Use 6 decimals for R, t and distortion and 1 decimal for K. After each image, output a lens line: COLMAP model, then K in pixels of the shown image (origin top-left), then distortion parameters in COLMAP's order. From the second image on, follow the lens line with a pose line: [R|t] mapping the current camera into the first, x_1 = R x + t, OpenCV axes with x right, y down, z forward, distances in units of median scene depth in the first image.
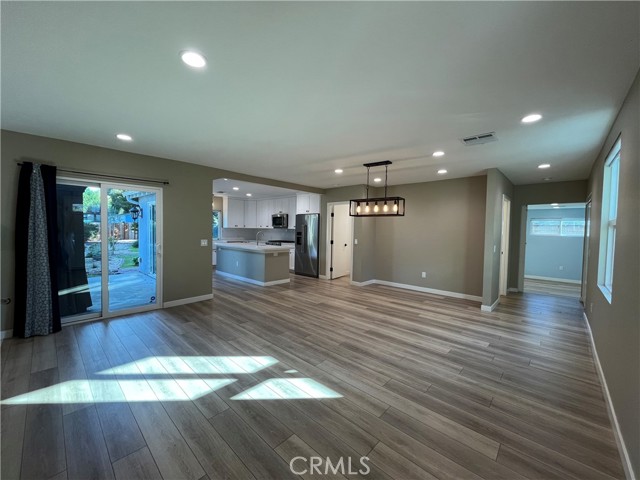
lens RADIAL K [[257.5, 0, 318.5], [0, 257.5, 239.9], [0, 0, 1]] dist [0.001354, -0.001235]
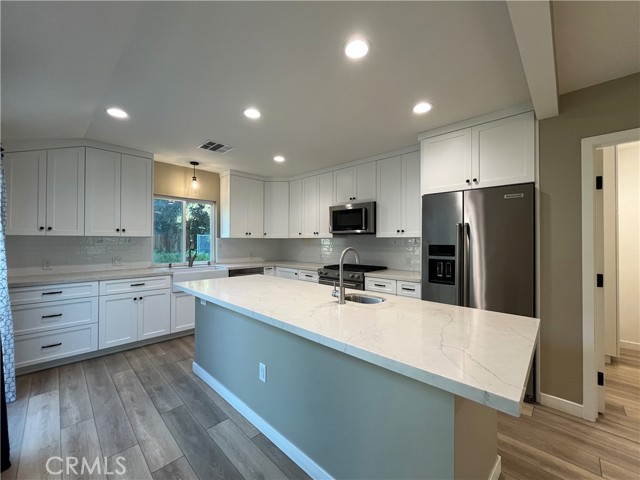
lens RADIAL K [[257.5, 0, 316.3], [0, 257.5, 239.8], [0, 0, 1]] dist [0.001354, -0.001235]
pose [[0.999530, -0.017173, -0.025391, -0.357843], [0.016016, 0.998854, -0.045111, -0.039583], [0.026137, 0.044683, 0.998659, 1.041430]]
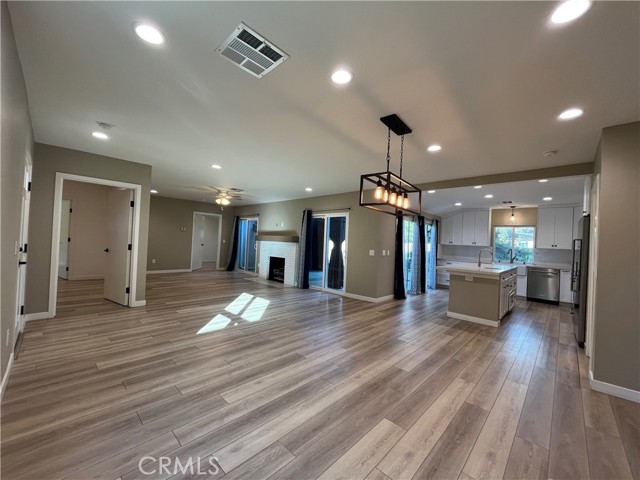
lens RADIAL K [[257.5, 0, 317.3], [0, 257.5, 240.3], [0, 0, 1]] dist [0.001354, -0.001235]
pose [[-0.014821, -0.026414, -0.999541, 0.732733], [-0.085994, 0.995981, -0.025045, 0.004461], [0.996185, 0.085584, -0.017033, 0.746903]]
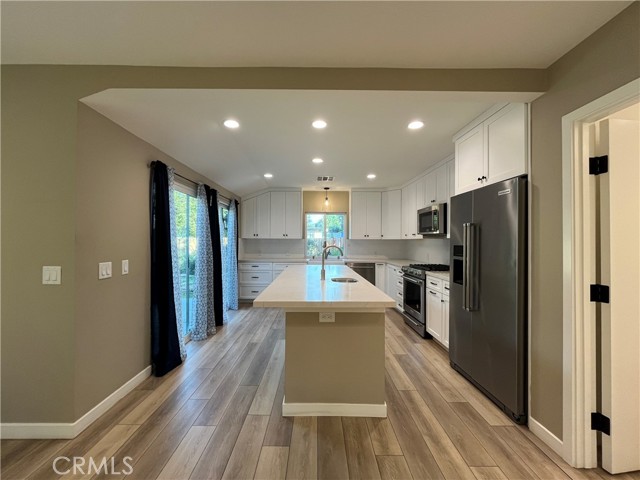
lens RADIAL K [[257.5, 0, 317.5], [0, 257.5, 240.0], [0, 0, 1]] dist [0.001354, -0.001235]
pose [[0.683863, -0.019629, -0.729346, 0.071127], [-0.021138, 0.998685, -0.046698, -0.029017], [0.729304, 0.047352, 0.682549, 1.000544]]
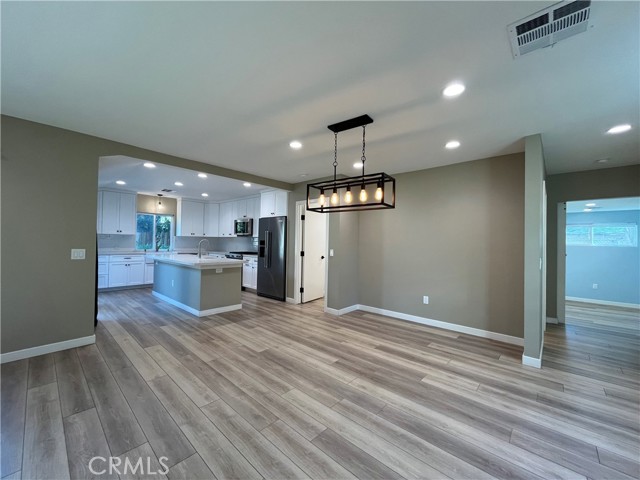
lens RADIAL K [[257.5, 0, 317.4], [0, 257.5, 239.7], [0, 0, 1]] dist [0.001354, -0.001235]
pose [[0.999946, 0.000120, 0.010406, 0.128661], [0.000384, 0.998828, -0.048405, 0.005968], [-0.010399, 0.048406, 0.998774, 0.357101]]
